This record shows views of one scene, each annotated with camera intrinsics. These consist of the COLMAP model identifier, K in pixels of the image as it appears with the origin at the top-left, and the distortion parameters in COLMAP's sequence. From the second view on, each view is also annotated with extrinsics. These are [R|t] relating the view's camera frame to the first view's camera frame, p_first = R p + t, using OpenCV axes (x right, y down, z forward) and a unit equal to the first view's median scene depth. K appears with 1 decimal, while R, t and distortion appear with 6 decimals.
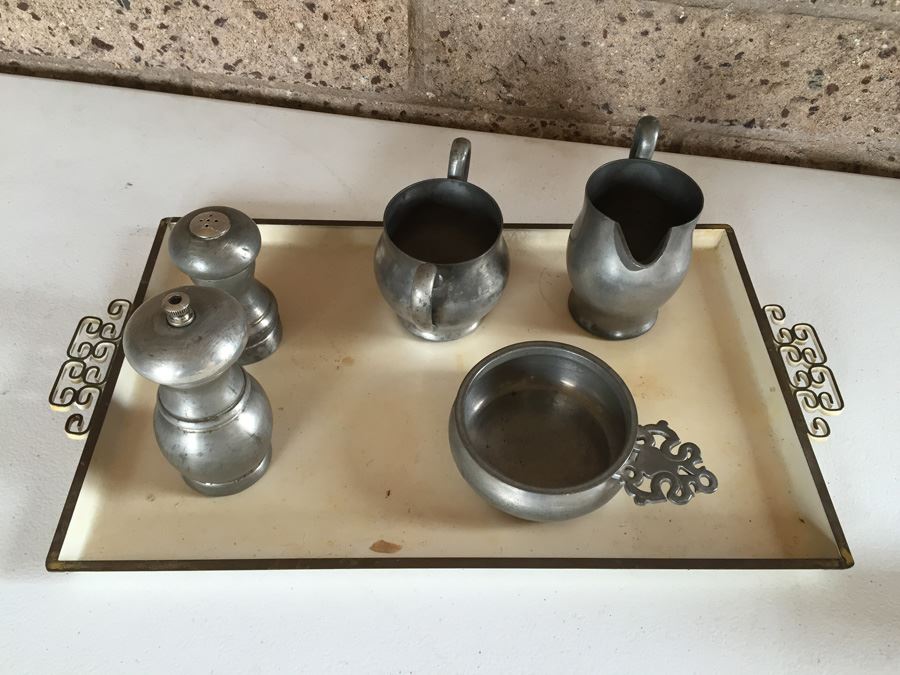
lens RADIAL K [[769.3, 0, 441.9], [0, 769.3, 329.8], [0, 0, 1]] dist [0.084708, -0.137289]
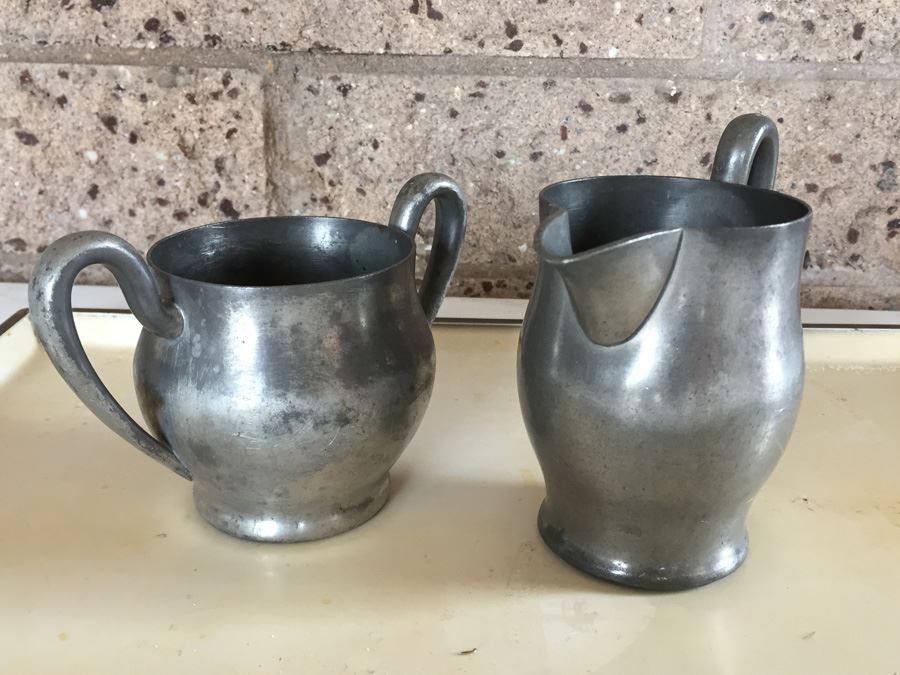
lens RADIAL K [[948.5, 0, 447.9], [0, 948.5, 341.7], [0, 0, 1]] dist [0.043143, 0.000000]
pose [[0.991713, -0.043971, 0.120713, 0.005394], [0.098439, 0.863836, -0.494063, 0.157519], [-0.082552, 0.501851, 0.861006, 0.380919]]
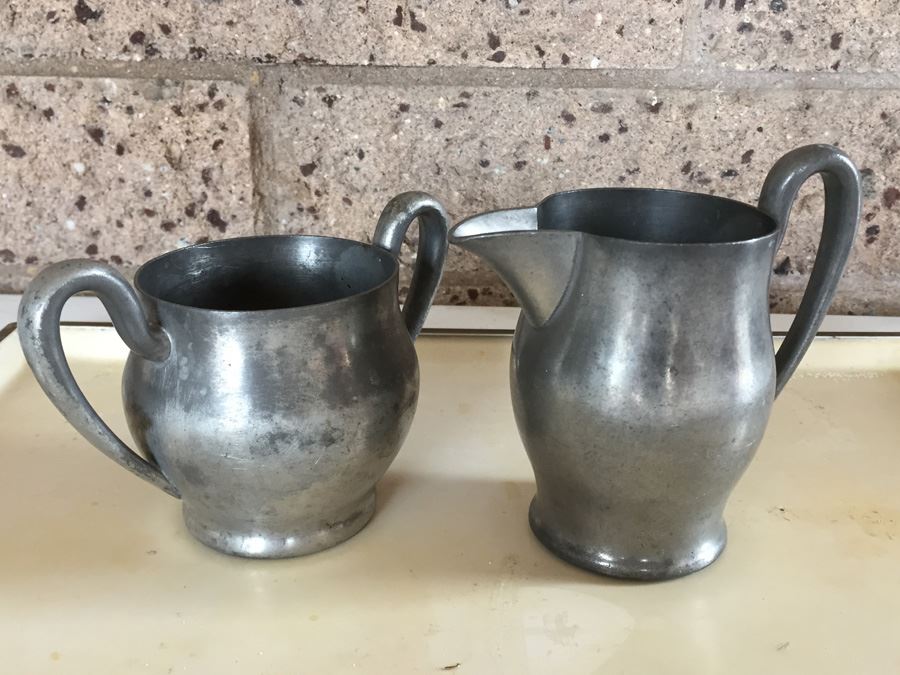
lens RADIAL K [[948.5, 0, 448.5], [0, 948.5, 340.7], [0, 0, 1]] dist [0.043143, 0.000000]
pose [[0.990064, -0.052659, 0.130382, 0.008760], [0.110161, 0.866735, -0.486452, 0.151039], [-0.087390, 0.495982, 0.863924, 0.365836]]
